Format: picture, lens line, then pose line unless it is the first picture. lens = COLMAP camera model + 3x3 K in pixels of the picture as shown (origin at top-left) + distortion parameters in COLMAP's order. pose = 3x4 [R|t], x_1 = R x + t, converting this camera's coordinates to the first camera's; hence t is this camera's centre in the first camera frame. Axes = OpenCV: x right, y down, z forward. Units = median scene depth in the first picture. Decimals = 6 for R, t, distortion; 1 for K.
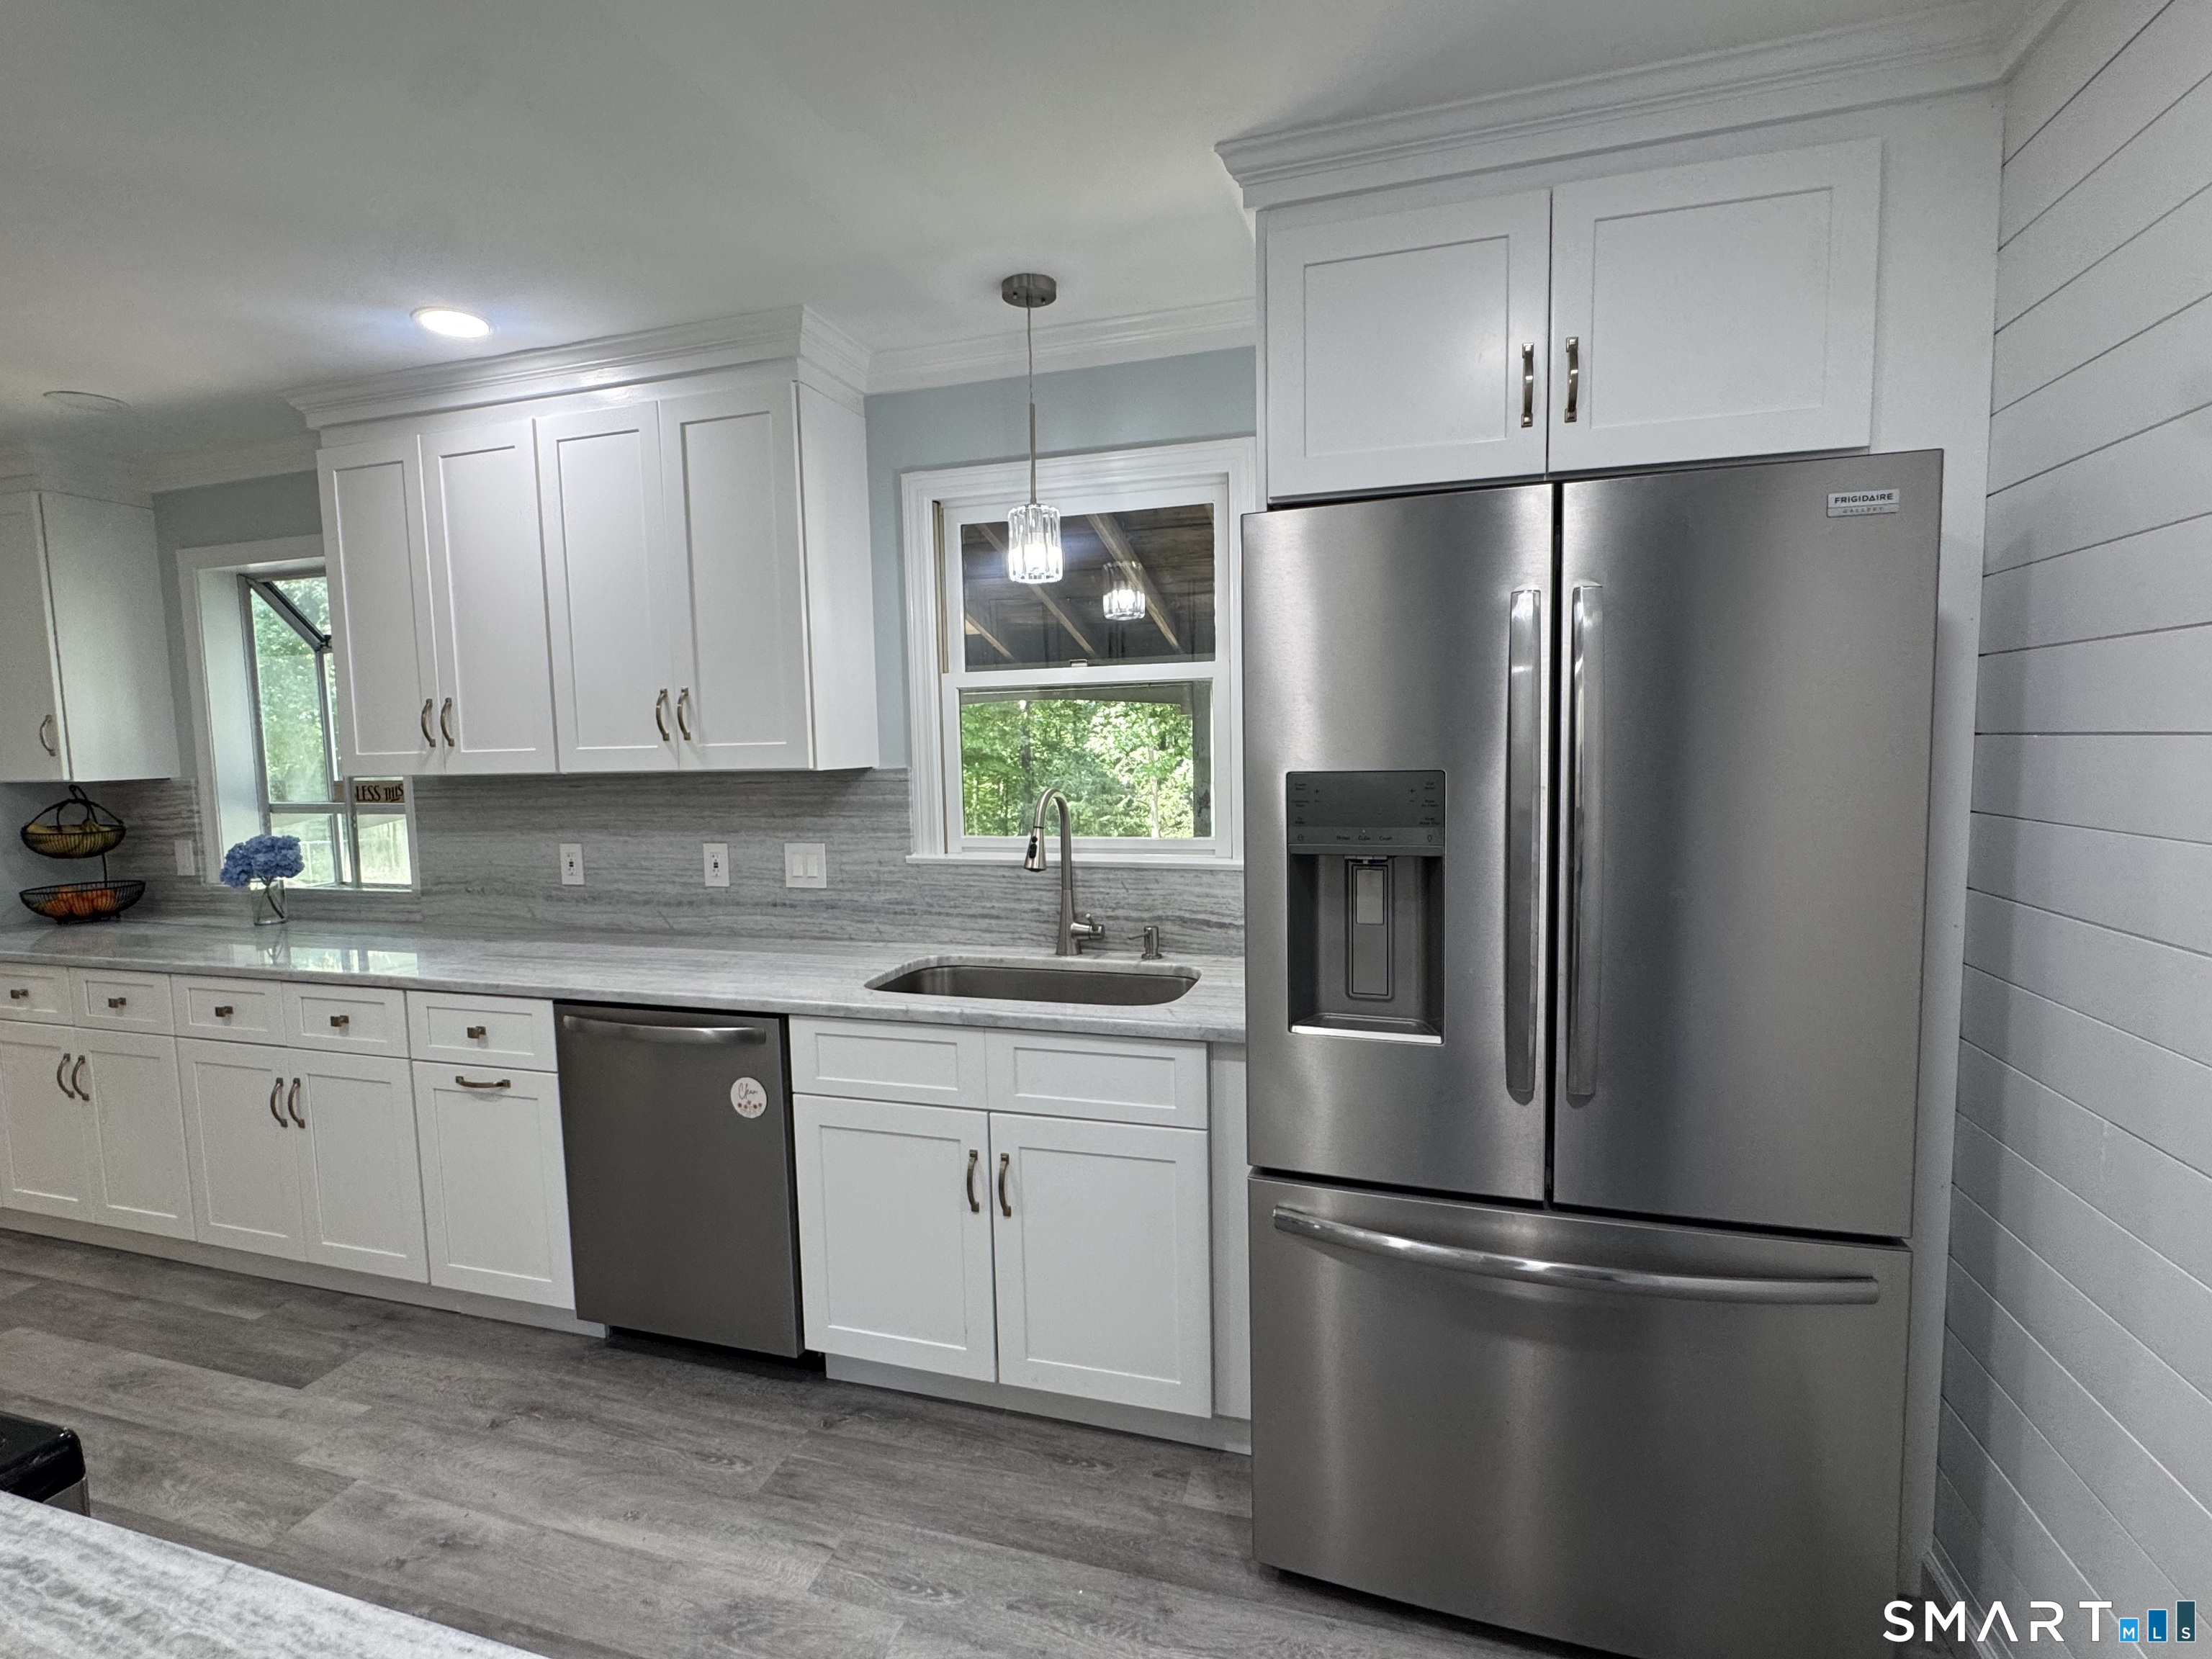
lens RADIAL K [[1023.2, 0, 1105.0], [0, 1023.2, 831.2], [0, 0, 1]] dist [-0.004084, -0.000174]
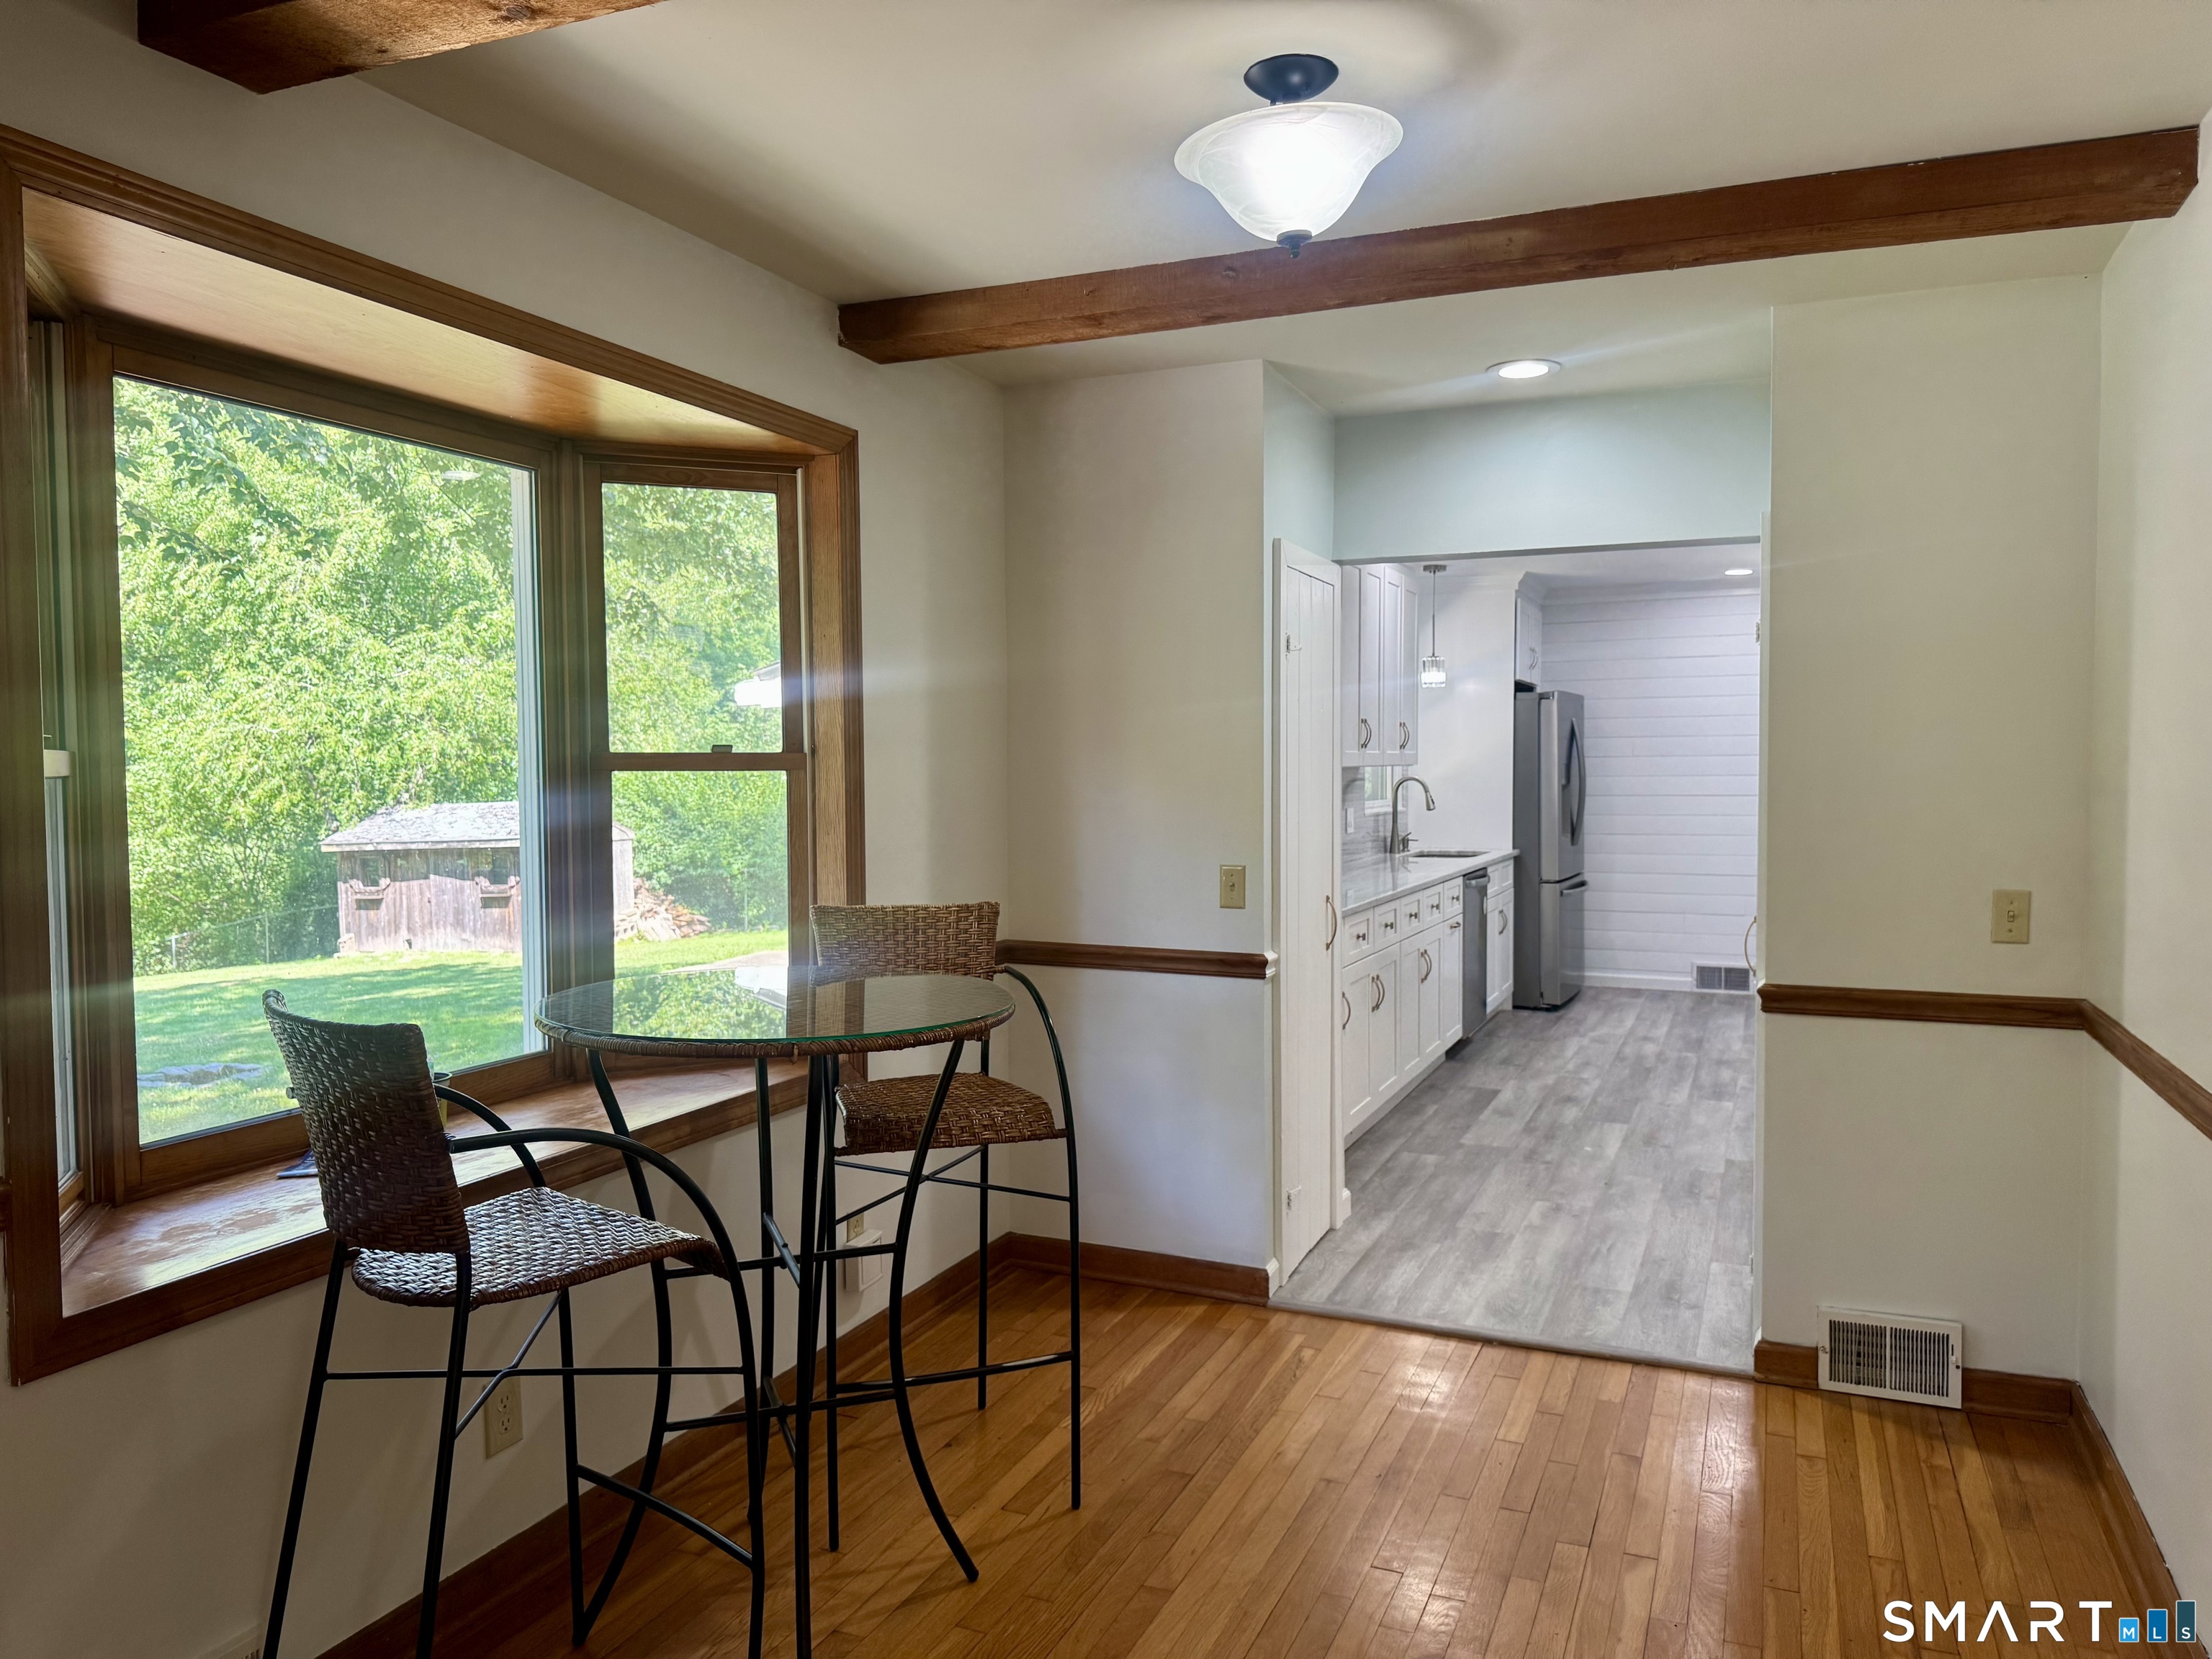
lens RADIAL K [[1548.3, 0, 1106.0], [0, 1548.3, 829.5], [0, 0, 1]] dist [0.143632, -0.261762]
pose [[0.113278, -0.020126, 0.993359, -3.843395], [0.092380, 0.995677, 0.009639, -0.020767], [-0.989259, 0.090675, 0.114647, 1.395284]]
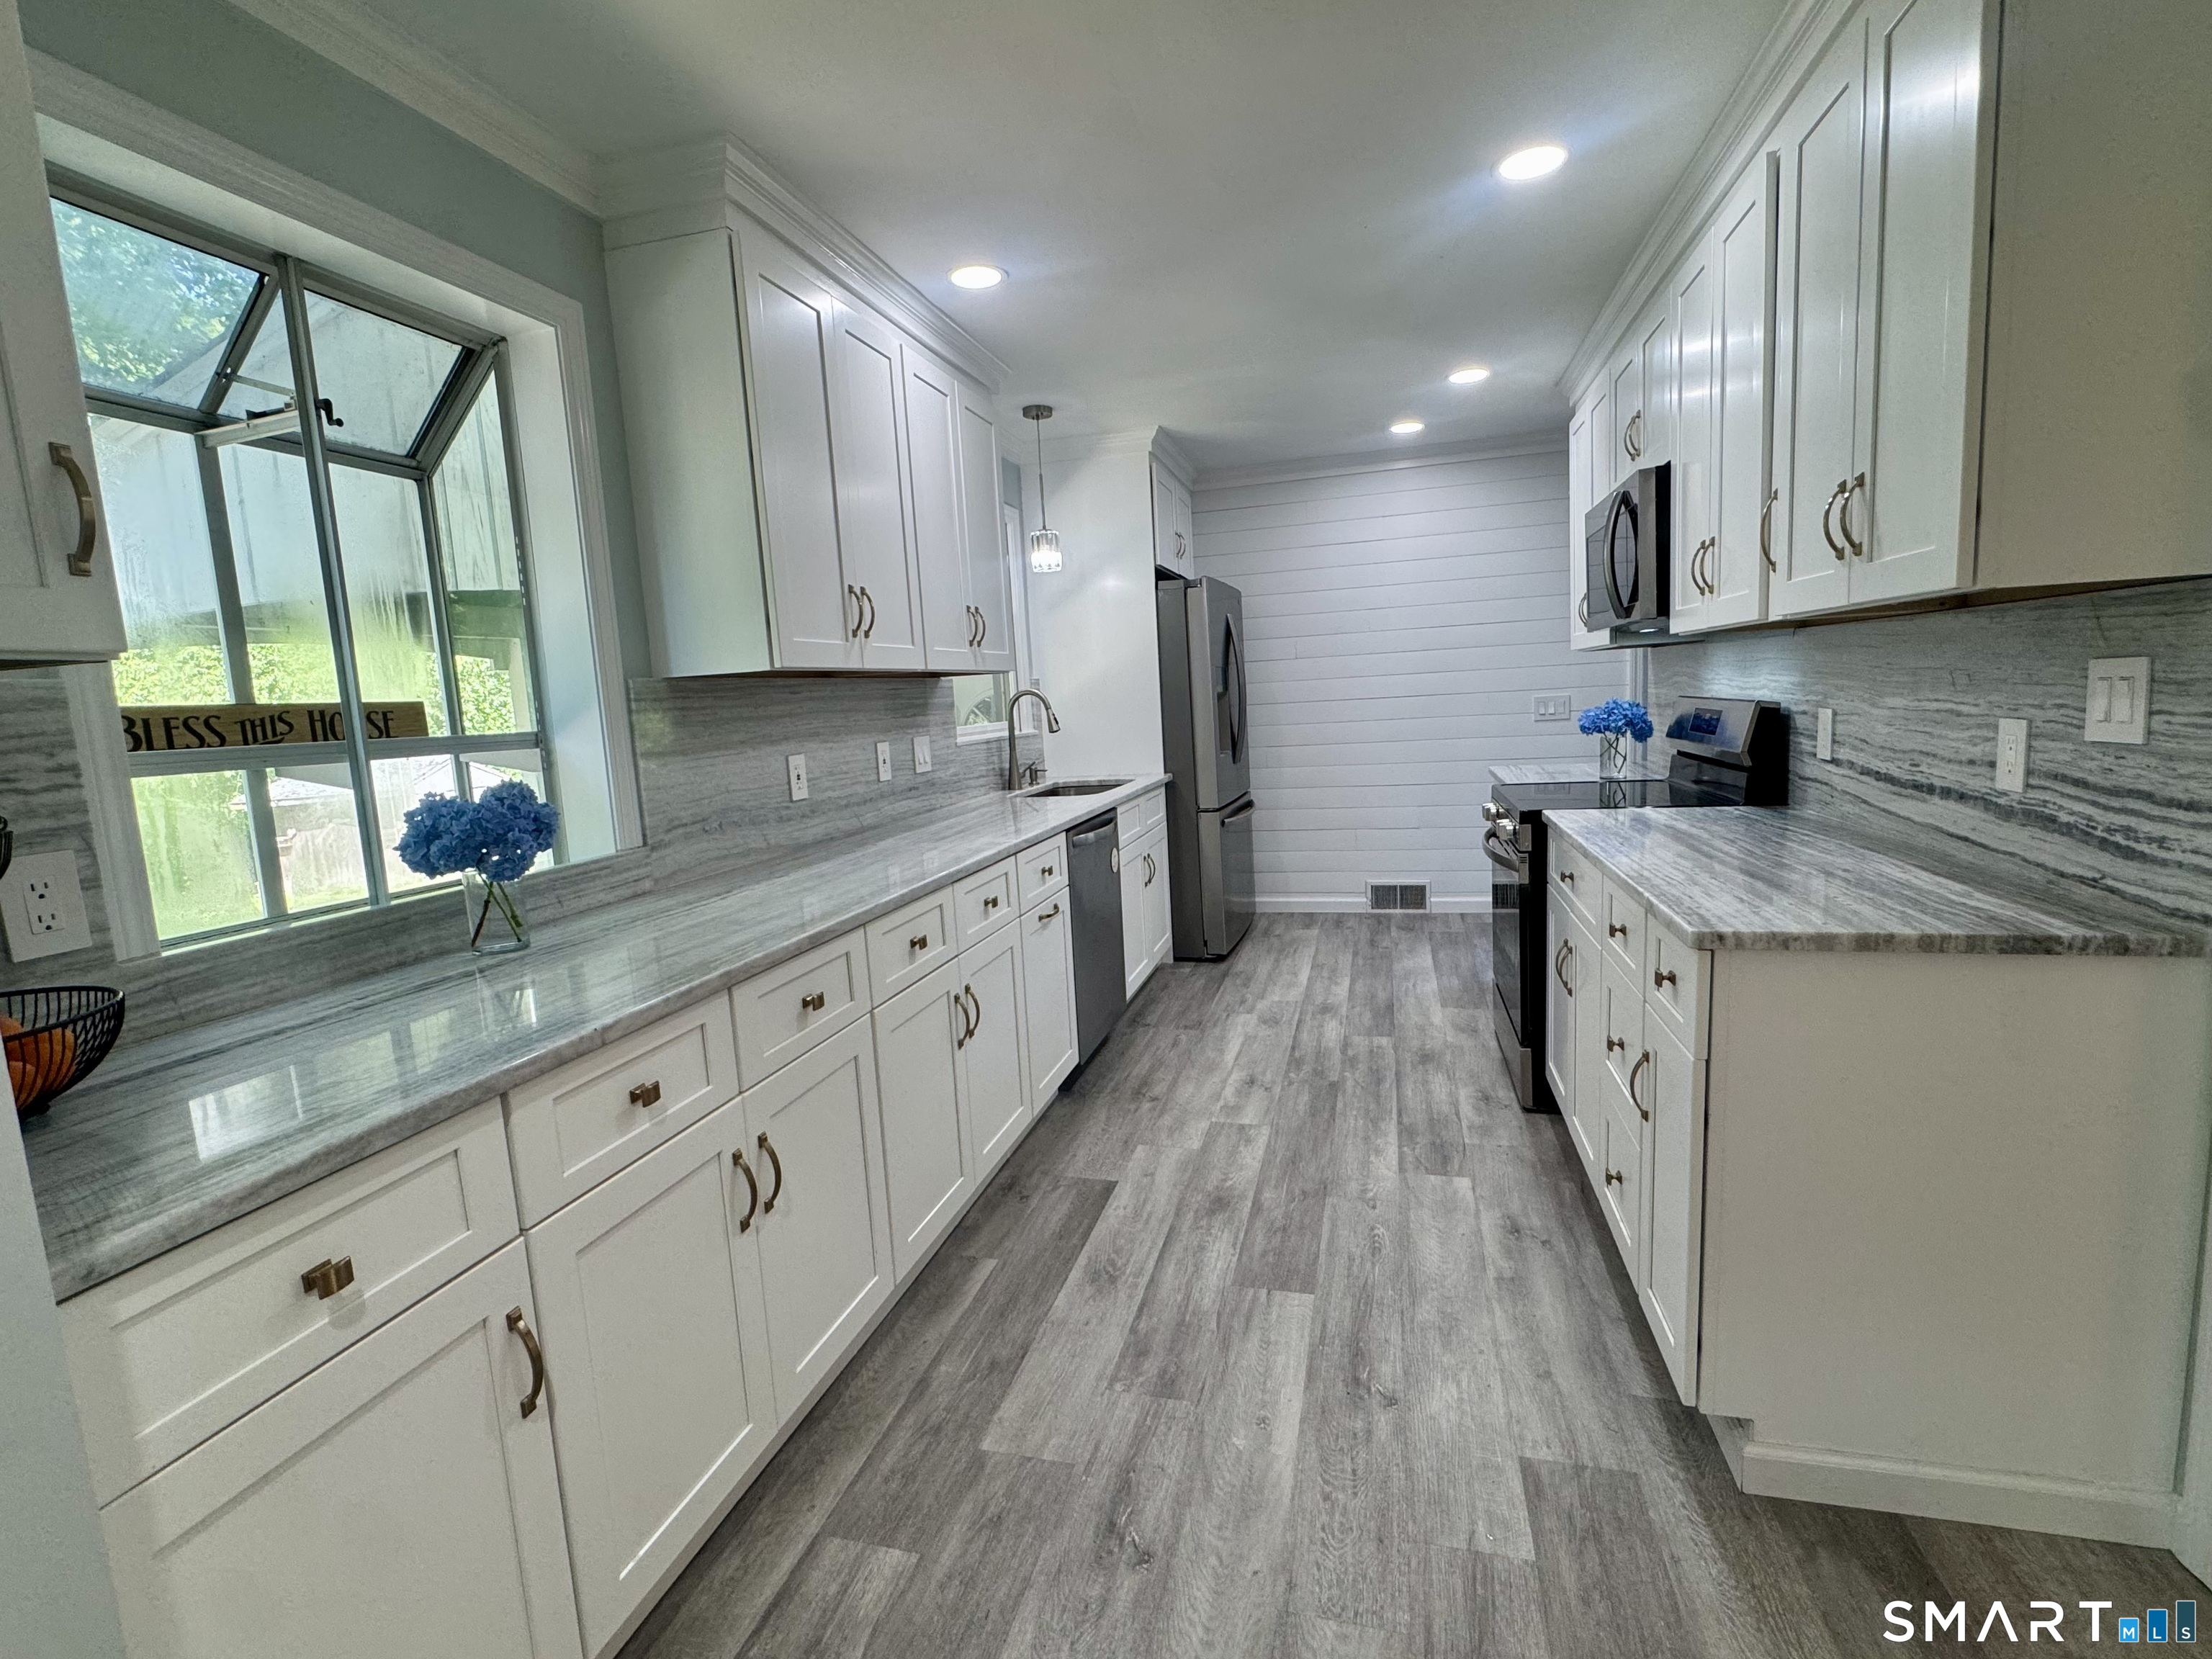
lens RADIAL K [[1023.2, 0, 1105.0], [0, 1023.2, 831.2], [0, 0, 1]] dist [-0.004084, -0.000174]
pose [[-0.026721, -0.107974, 0.993795, -1.976715], [0.144036, 0.983360, 0.110713, 0.024058], [-0.989212, 0.146100, -0.010724, 1.004962]]
